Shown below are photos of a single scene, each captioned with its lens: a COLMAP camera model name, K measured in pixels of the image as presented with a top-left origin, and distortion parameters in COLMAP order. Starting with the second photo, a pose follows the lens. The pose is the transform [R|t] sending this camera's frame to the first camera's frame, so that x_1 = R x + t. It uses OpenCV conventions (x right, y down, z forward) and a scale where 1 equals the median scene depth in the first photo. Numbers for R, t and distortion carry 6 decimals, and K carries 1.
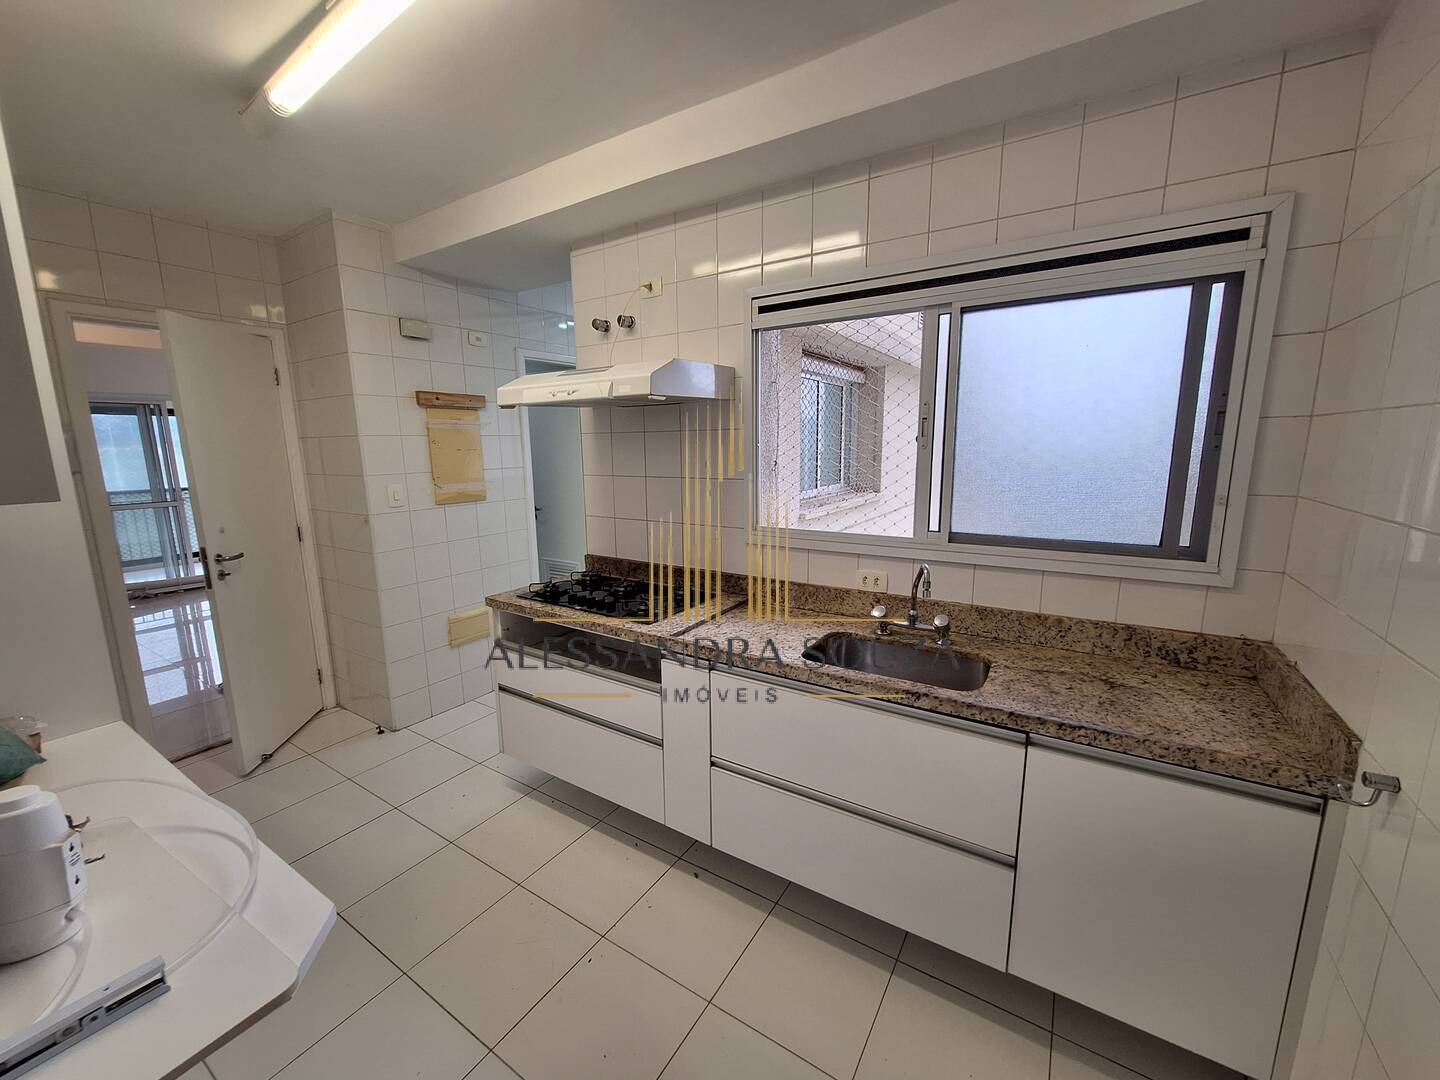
lens RADIAL K [[565.8, 0, 725.8], [0, 565.8, 545.3], [0, 0, 1]] dist [-0.015160, 0.005745]
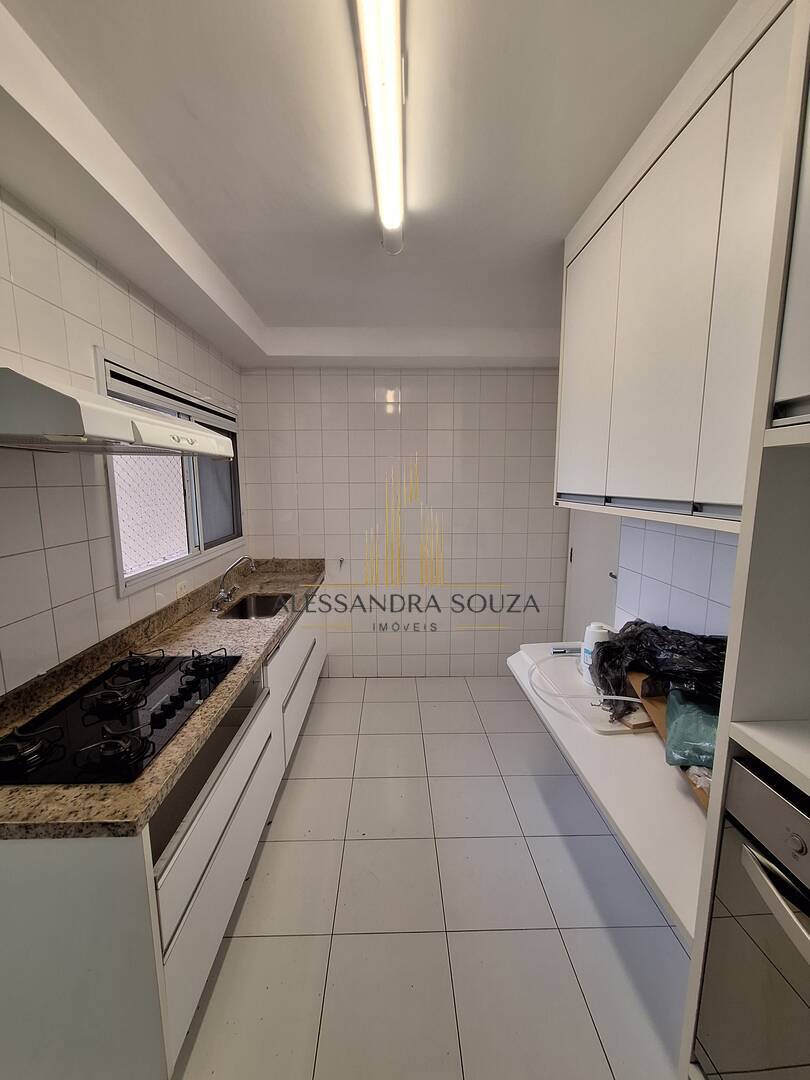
lens RADIAL K [[424.3, 0, 402.1], [0, 424.3, 542.6], [0, 0, 1]] dist [-0.015160, 0.005745]
pose [[-0.551868, -0.105935, 0.827175, -0.698132], [0.156533, 0.961109, 0.227523, -0.156409], [-0.819108, 0.255043, -0.513823, 0.784550]]
